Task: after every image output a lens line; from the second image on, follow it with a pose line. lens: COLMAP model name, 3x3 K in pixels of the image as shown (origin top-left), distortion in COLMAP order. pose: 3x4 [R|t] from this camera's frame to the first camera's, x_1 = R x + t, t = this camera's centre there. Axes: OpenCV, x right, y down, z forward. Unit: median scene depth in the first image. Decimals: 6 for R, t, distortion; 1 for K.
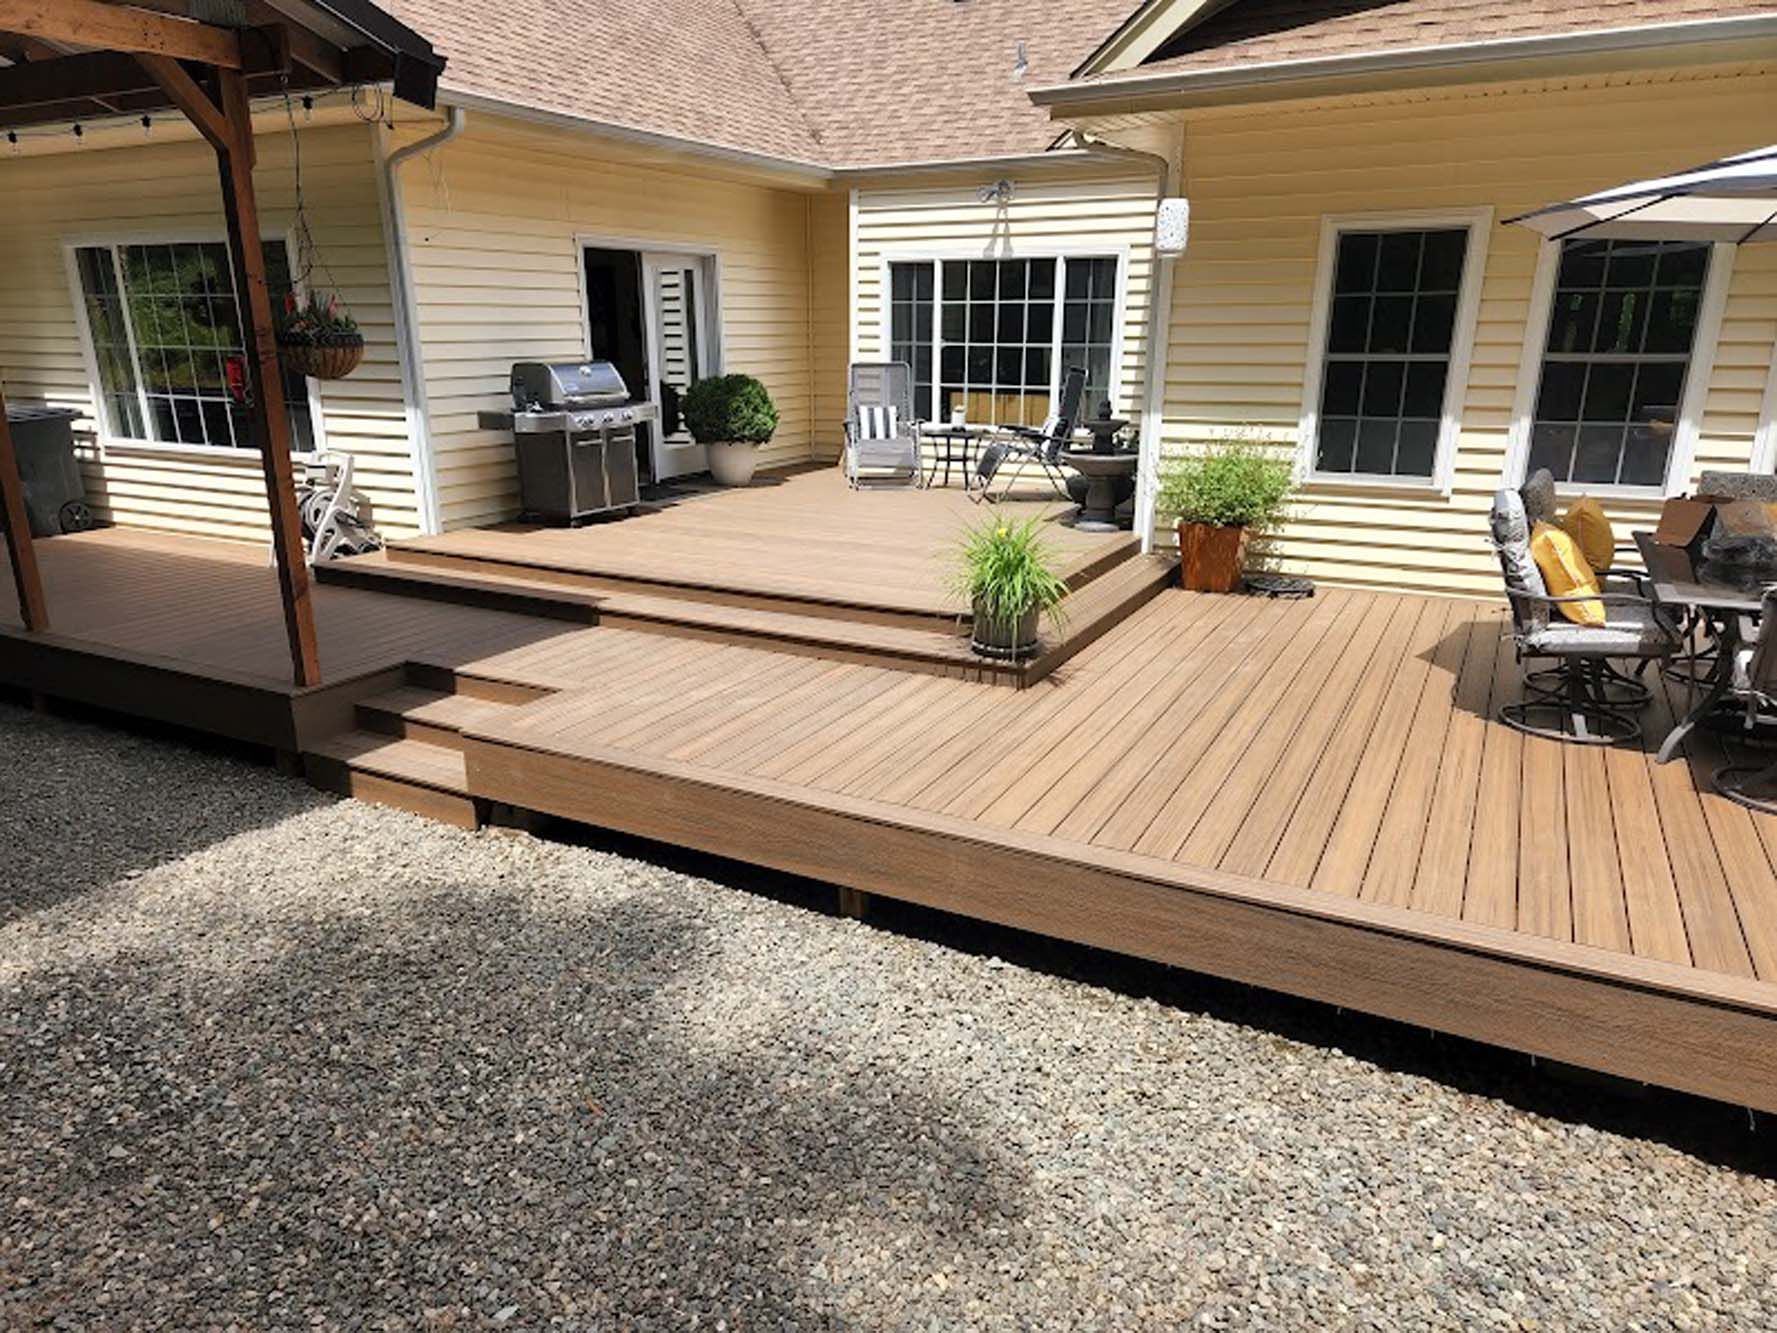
lens RADIAL K [[1190.4, 0, 881.0], [0, 1190.4, 678.2], [0, 0, 1]] dist [0.061056, -0.009189]
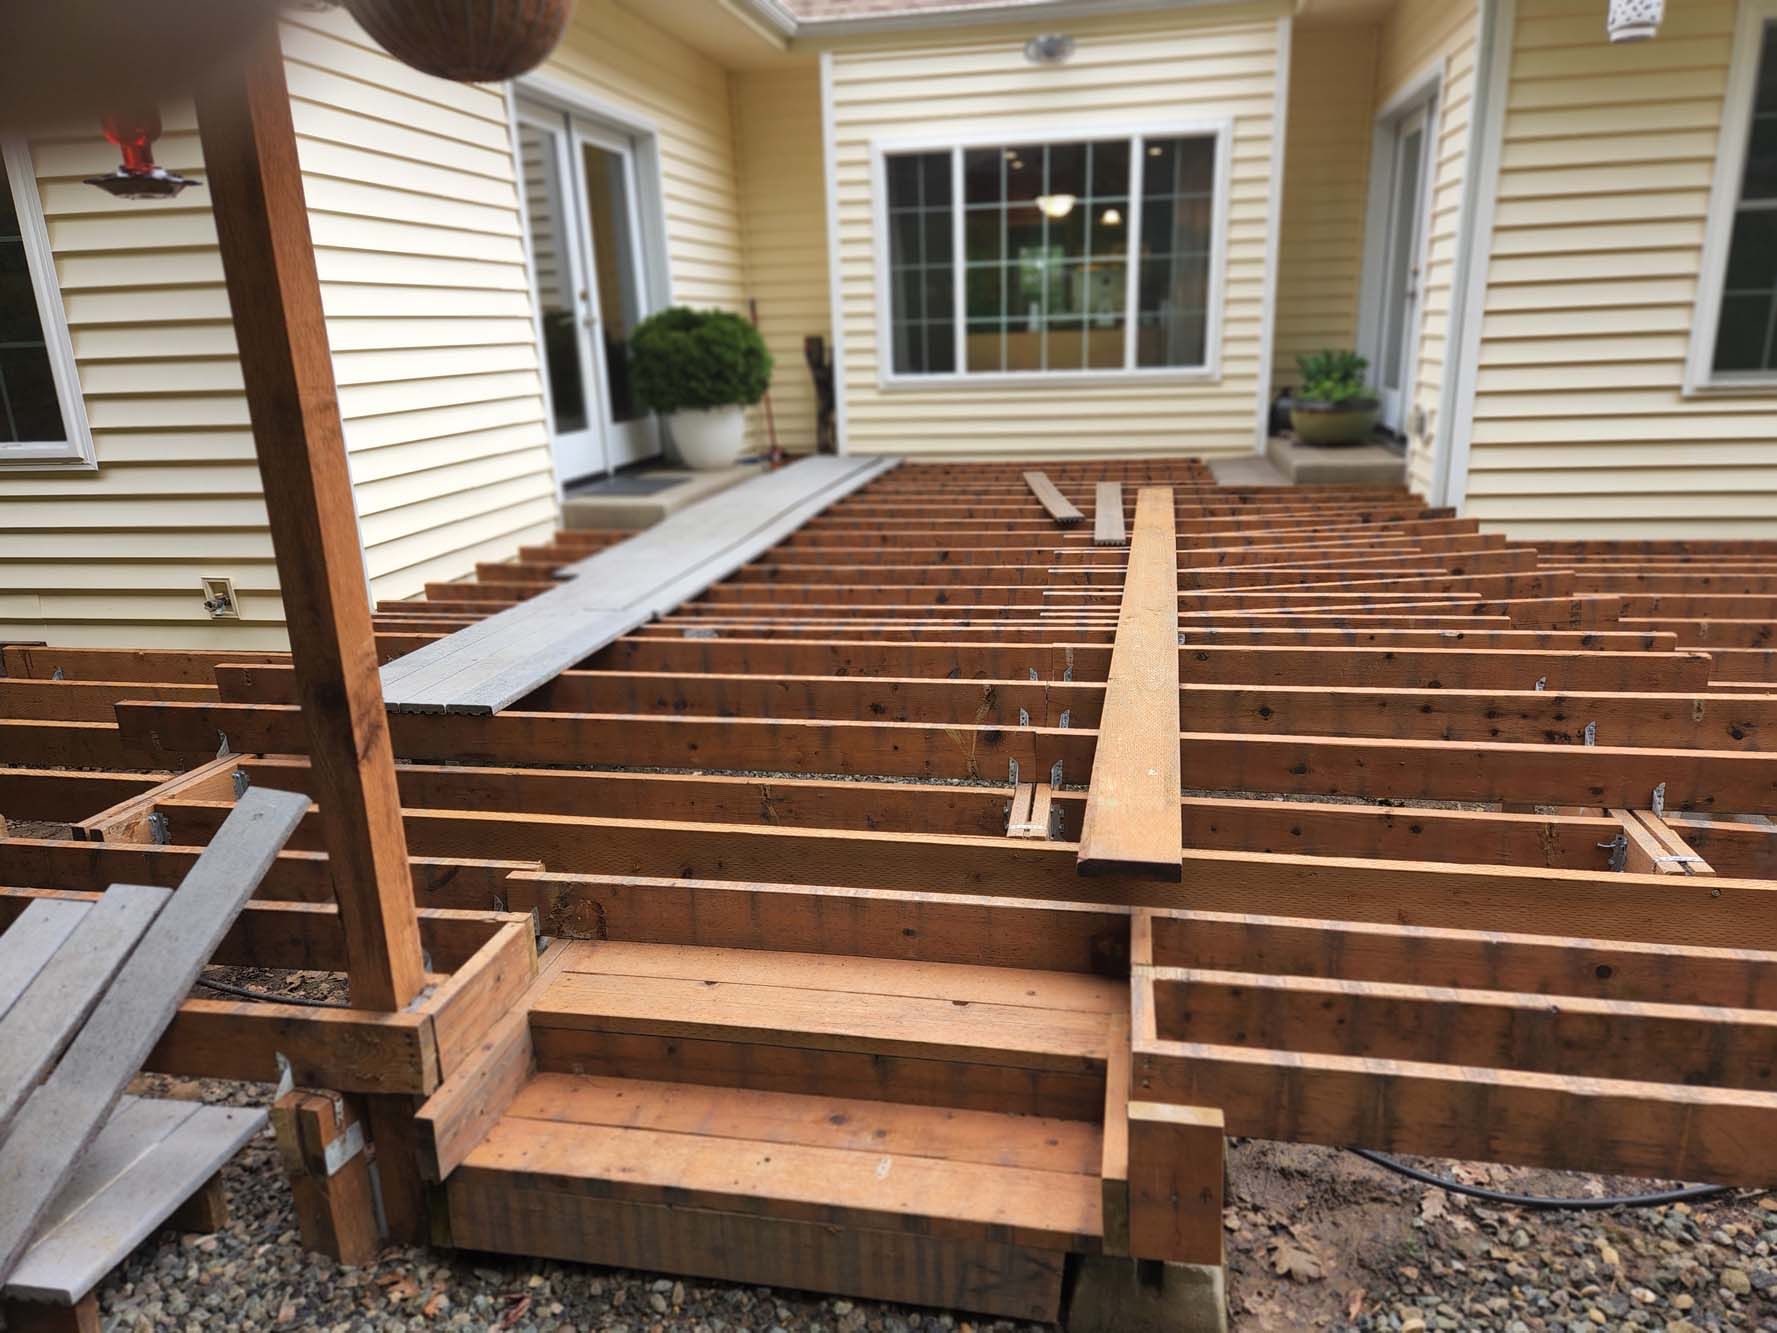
lens RADIAL K [[1190.4, 0, 904.2], [0, 1190.4, 658.9], [0, 0, 1]] dist [0.061056, -0.009189]
pose [[0.953288, -0.108782, 0.281795, -0.231476], [0.115167, 0.993327, -0.006141, -0.037751], [-0.279247, 0.038307, 0.959455, 0.319422]]
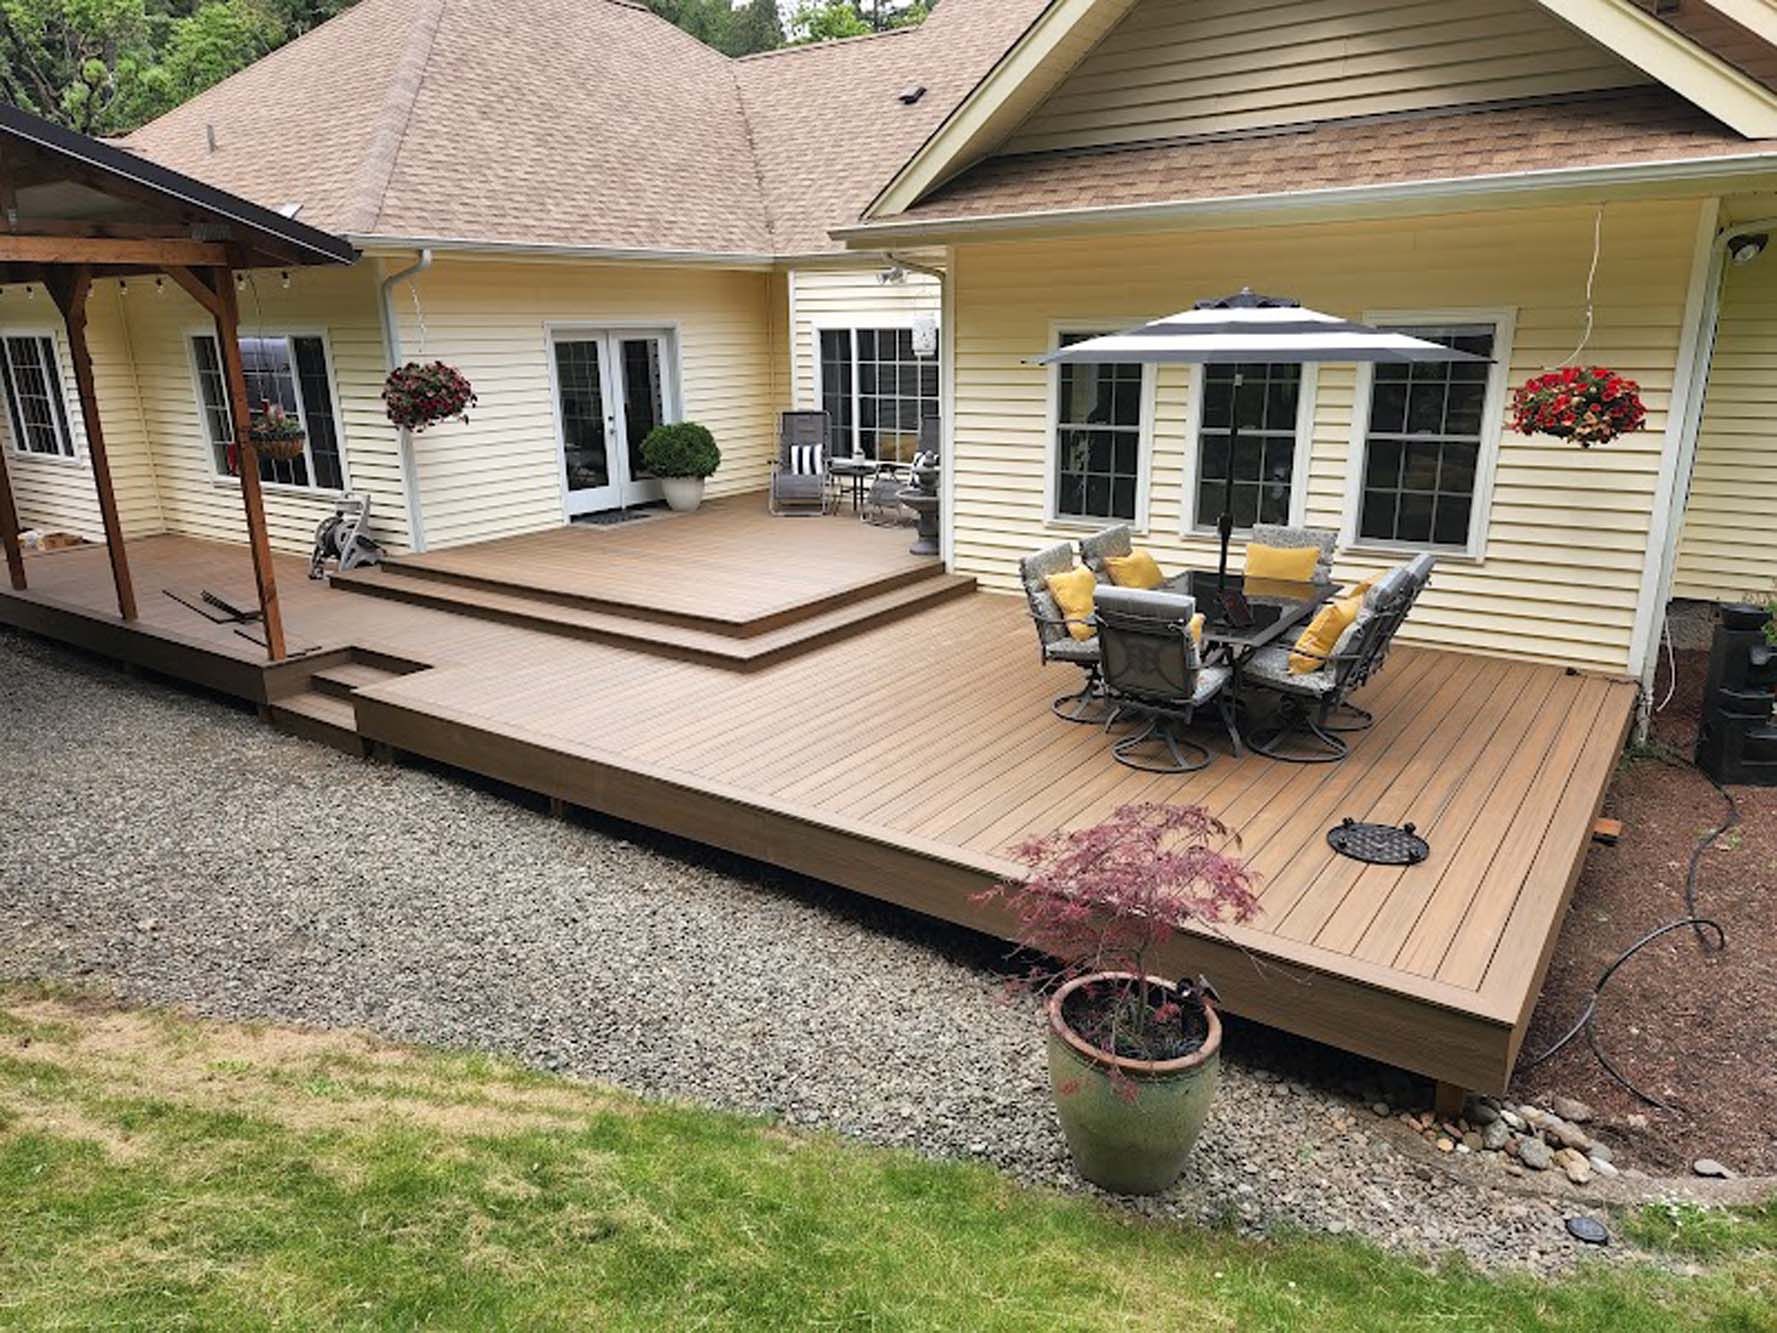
lens RADIAL K [[1190.4, 0, 879.1], [0, 1190.4, 656.7], [0, 0, 1]] dist [0.061056, -0.009189]
pose [[0.991087, 0.021234, -0.131512, 0.245333], [-0.023398, 0.999615, -0.014934, 0.002874], [0.131144, 0.017878, 0.991202, -0.201334]]
